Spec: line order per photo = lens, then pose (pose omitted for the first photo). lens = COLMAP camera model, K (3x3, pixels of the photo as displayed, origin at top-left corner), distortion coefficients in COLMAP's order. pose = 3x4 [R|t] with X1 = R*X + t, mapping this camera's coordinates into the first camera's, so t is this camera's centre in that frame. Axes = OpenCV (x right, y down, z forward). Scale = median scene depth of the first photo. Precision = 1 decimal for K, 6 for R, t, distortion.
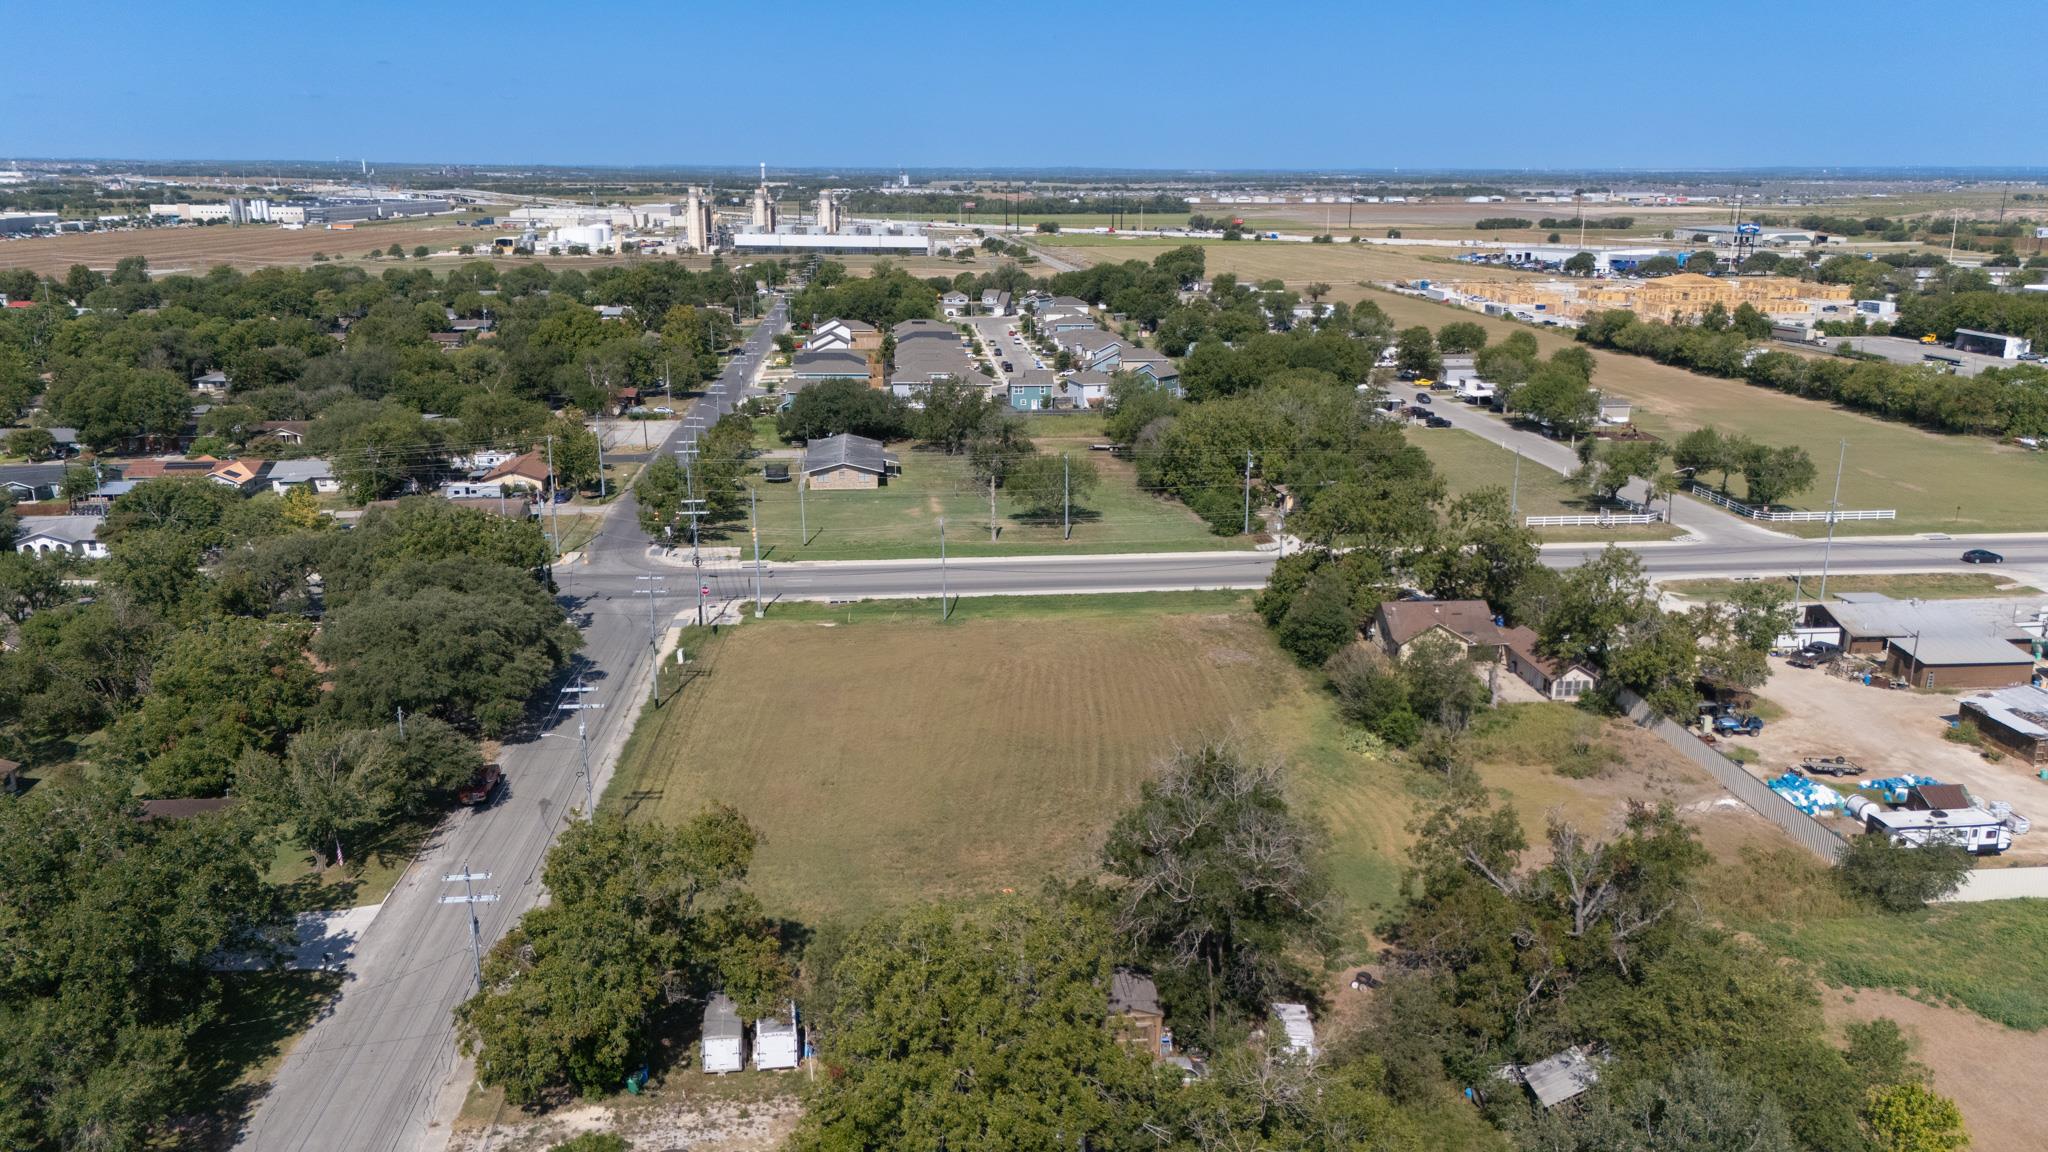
lens RADIAL K [[1499.6, 0, 1024.0], [0, 1499.6, 576.0], [0, 0, 1]] dist [0.081764, -0.092141]
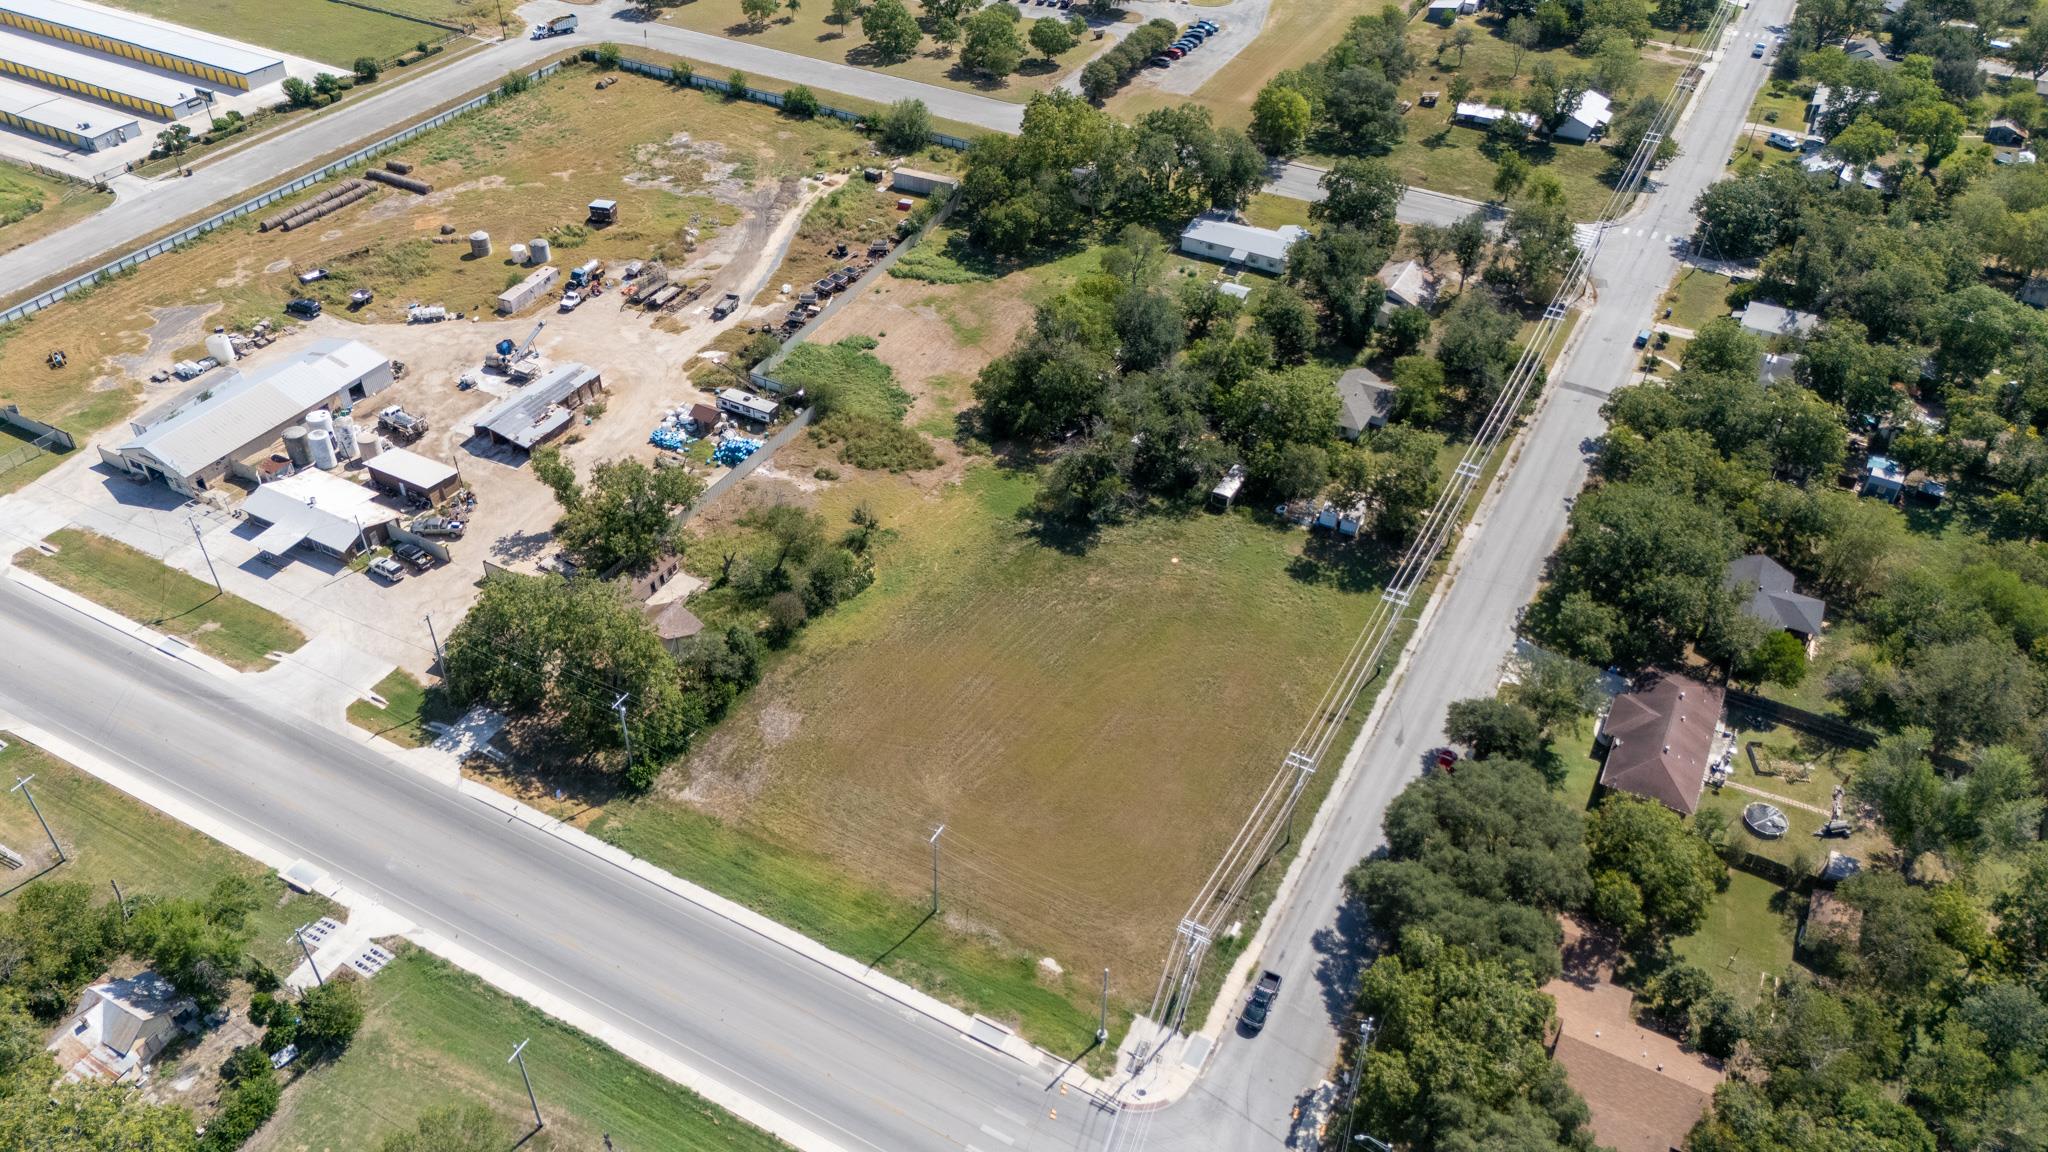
lens RADIAL K [[1499.6, 0, 1024.0], [0, 1499.6, 576.0], [0, 0, 1]] dist [0.081764, -0.092141]
pose [[-0.834813, -0.359220, 0.417191, -0.348358], [0.126469, 0.612396, 0.780370, -0.684984], [-0.535811, 0.704224, -0.465806, 1.088472]]
